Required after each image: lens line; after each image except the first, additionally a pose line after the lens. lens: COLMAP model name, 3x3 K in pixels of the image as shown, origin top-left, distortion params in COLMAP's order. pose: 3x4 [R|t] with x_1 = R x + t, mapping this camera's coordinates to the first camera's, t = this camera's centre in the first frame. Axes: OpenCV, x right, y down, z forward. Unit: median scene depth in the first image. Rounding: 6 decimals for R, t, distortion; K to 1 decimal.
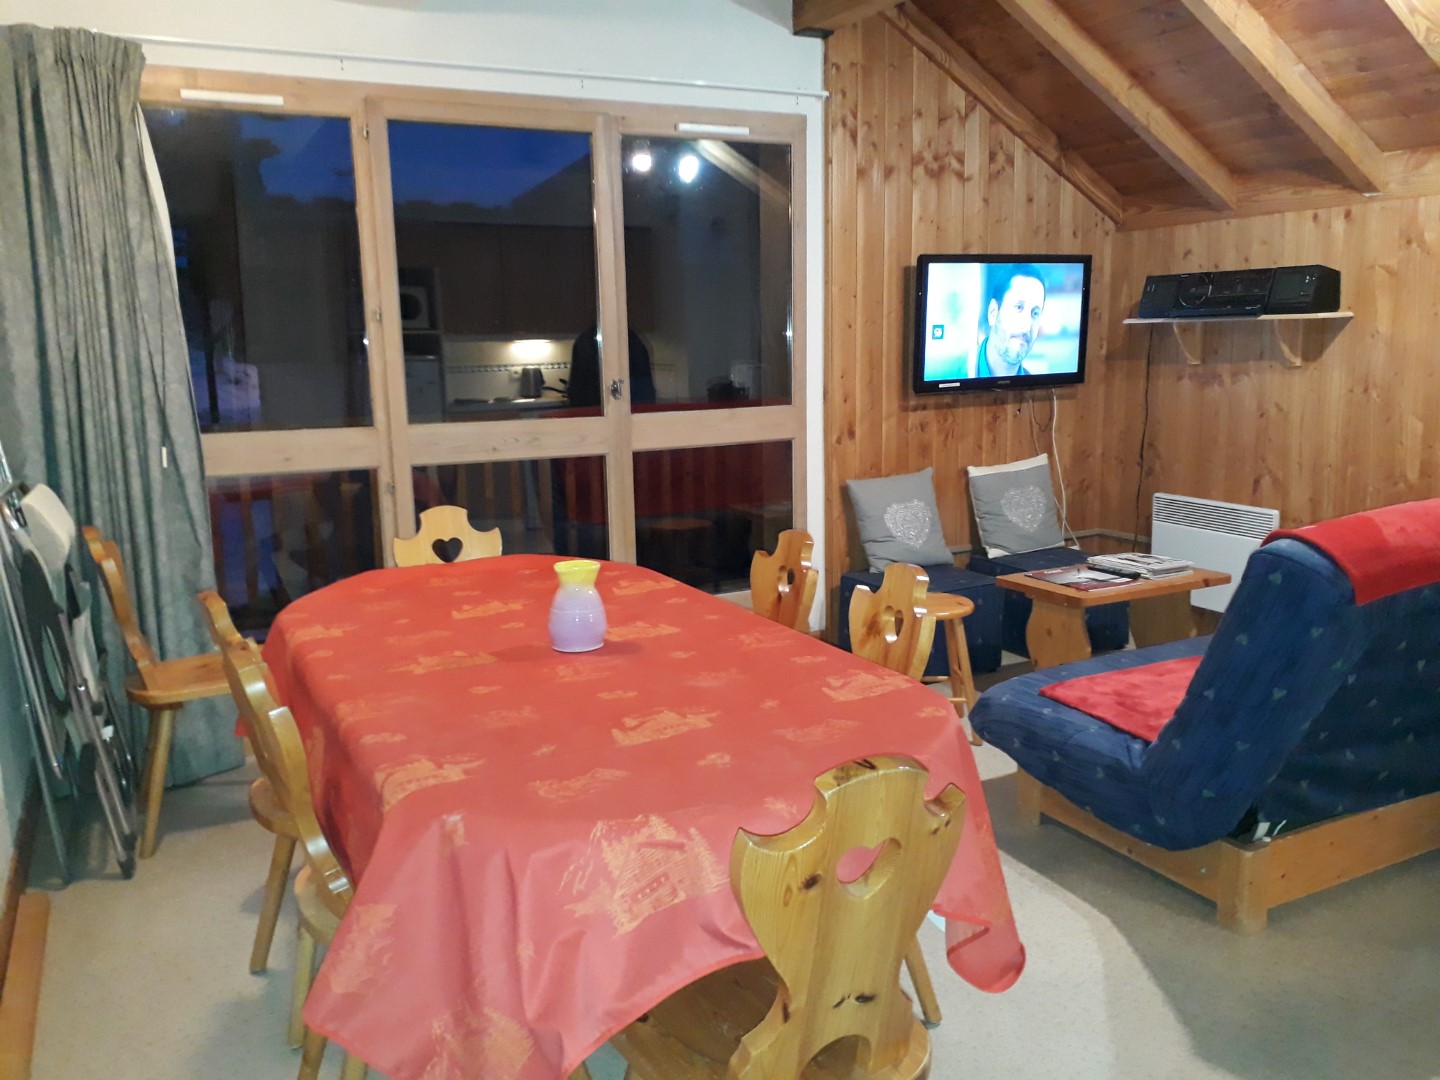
lens RADIAL K [[1126.5, 0, 693.9], [0, 1126.5, 540.1], [0, 0, 1]] dist [-0.001196, -0.004025]
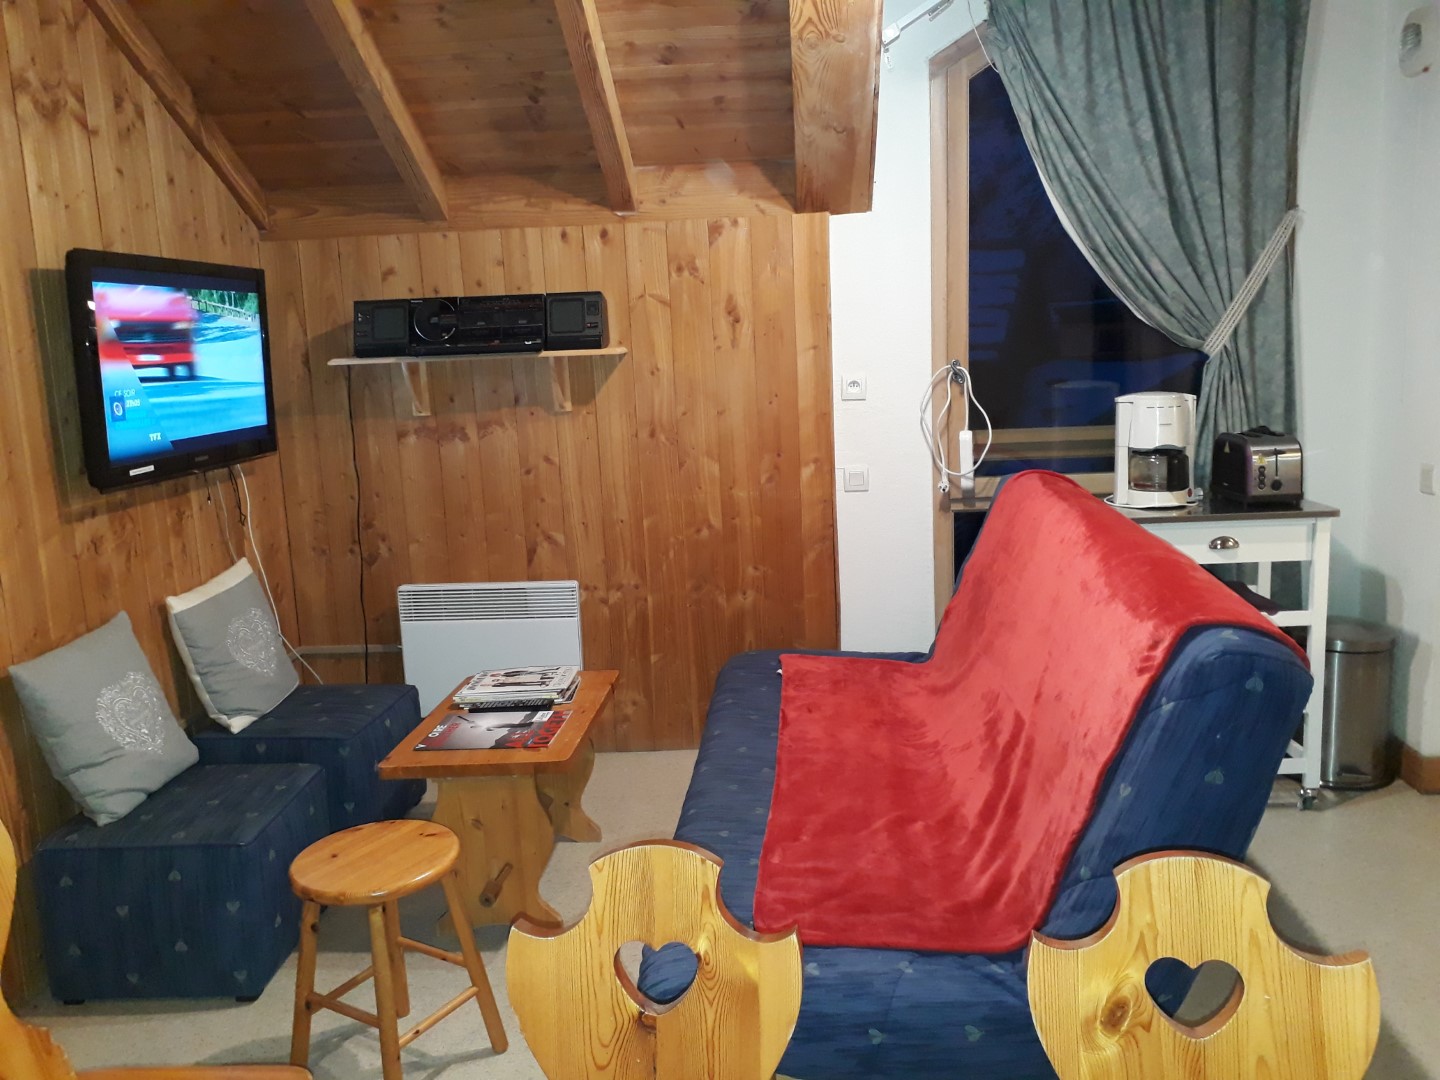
lens RADIAL K [[1120.3, 0, 720.0], [0, 1120.3, 540.0], [0, 0, 1]] dist [0.156040, -0.310121]
pose [[0.522635, -0.142536, 0.840557, -0.128948], [0.184342, 0.981495, 0.051817, -0.079195], [-0.832389, 0.127868, 0.539239, 0.441854]]
